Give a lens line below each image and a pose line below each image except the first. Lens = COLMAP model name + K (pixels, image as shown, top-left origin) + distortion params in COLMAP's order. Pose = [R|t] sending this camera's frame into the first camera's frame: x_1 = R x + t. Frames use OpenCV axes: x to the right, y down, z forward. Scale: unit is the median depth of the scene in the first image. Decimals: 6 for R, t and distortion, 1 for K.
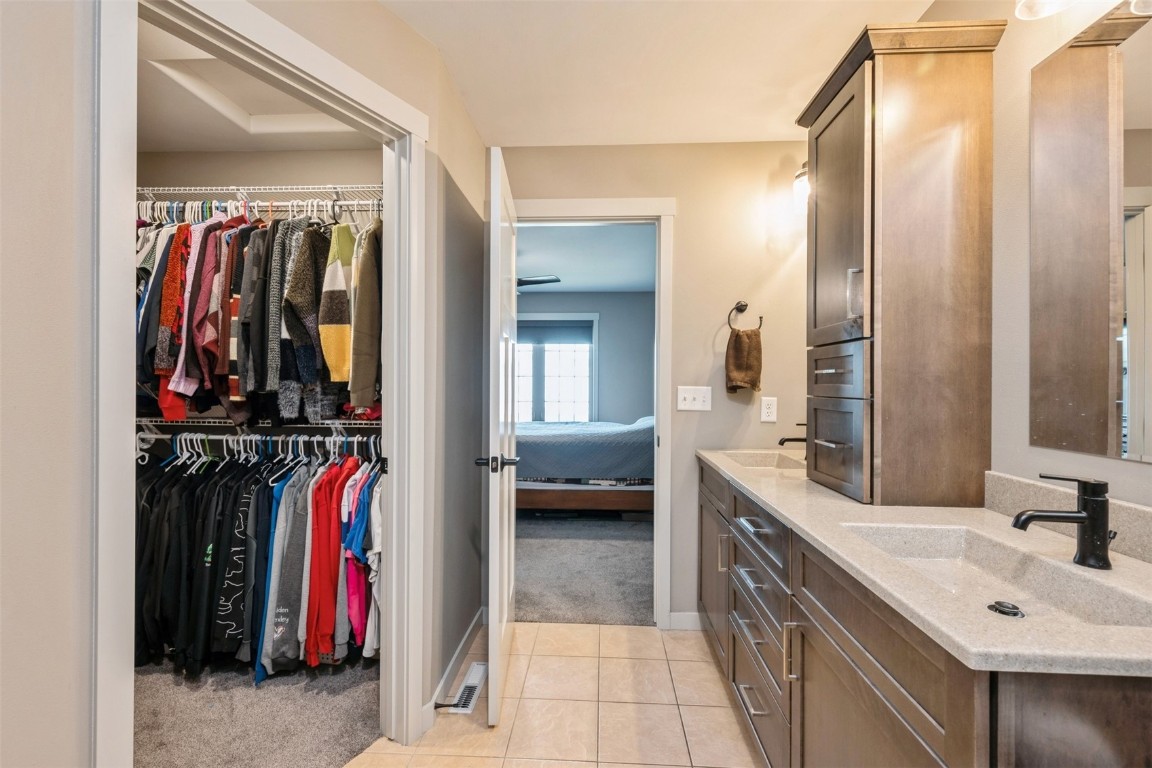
lens RADIAL K [[487.5, 0, 576.0], [0, 487.5, 384.0], [0, 0, 1]] dist [0.000024, -0.000002]
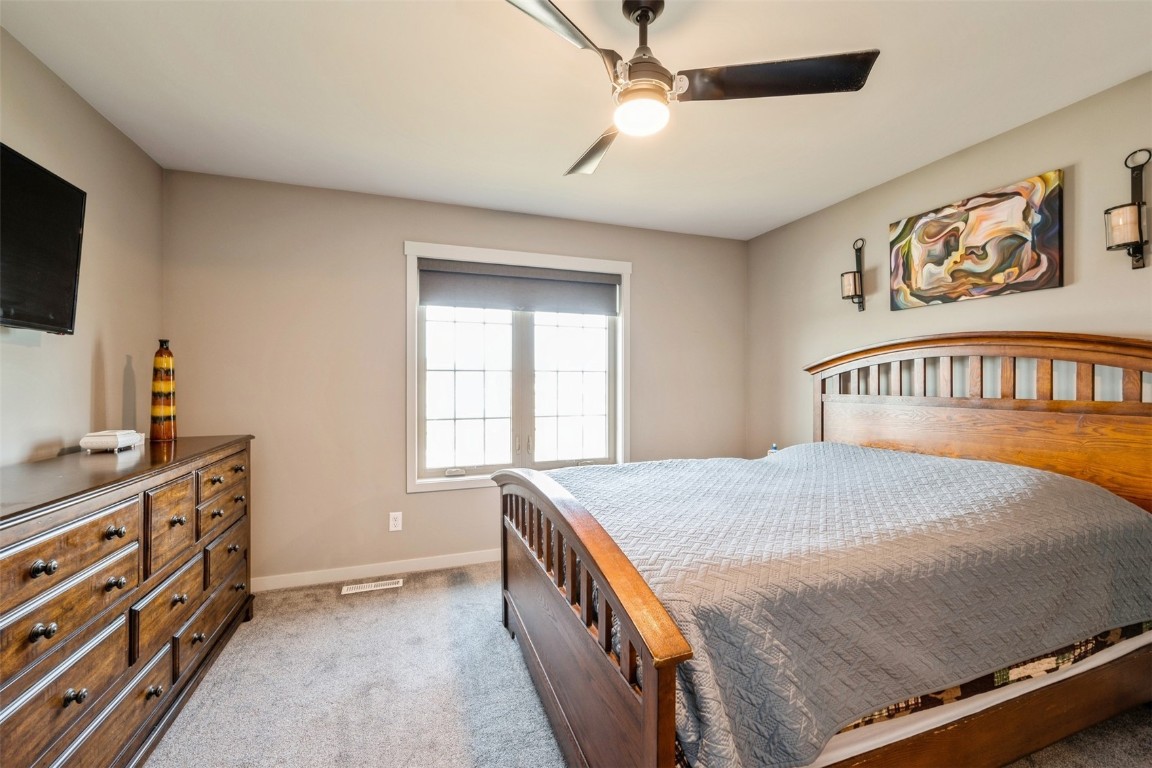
lens RADIAL K [[467.9, 0, 576.0], [0, 467.9, 384.0], [0, 0, 1]] dist [-0.001974, 0.000168]
pose [[0.921663, -0.003686, 0.387973, -0.231159], [0.004571, 0.999989, -0.001358, -0.000494], [-0.387963, 0.003025, 0.921670, 0.511081]]
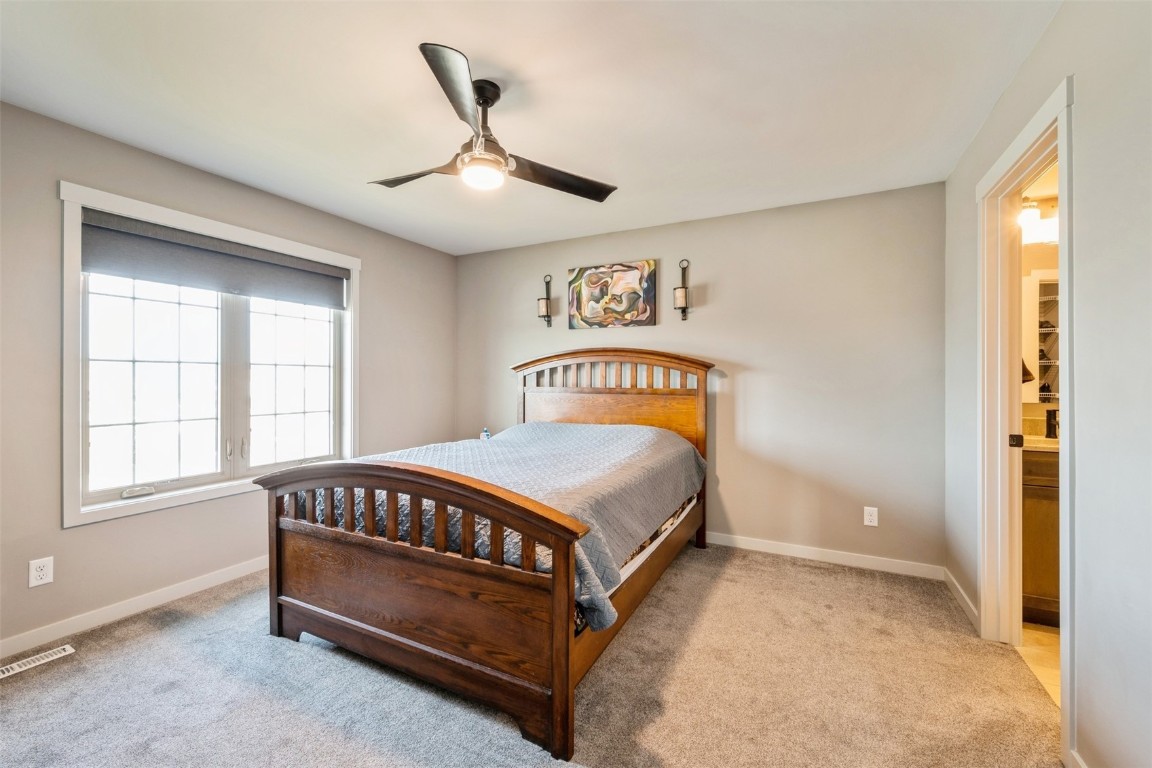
lens RADIAL K [[467.9, 0, 576.0], [0, 467.9, 384.0], [0, 0, 1]] dist [-0.001974, 0.000168]
pose [[0.407853, -0.011090, 0.912980, -0.366039], [0.003124, 0.999937, 0.010751, -0.000303], [-0.913042, -0.001533, 0.407862, 0.530390]]
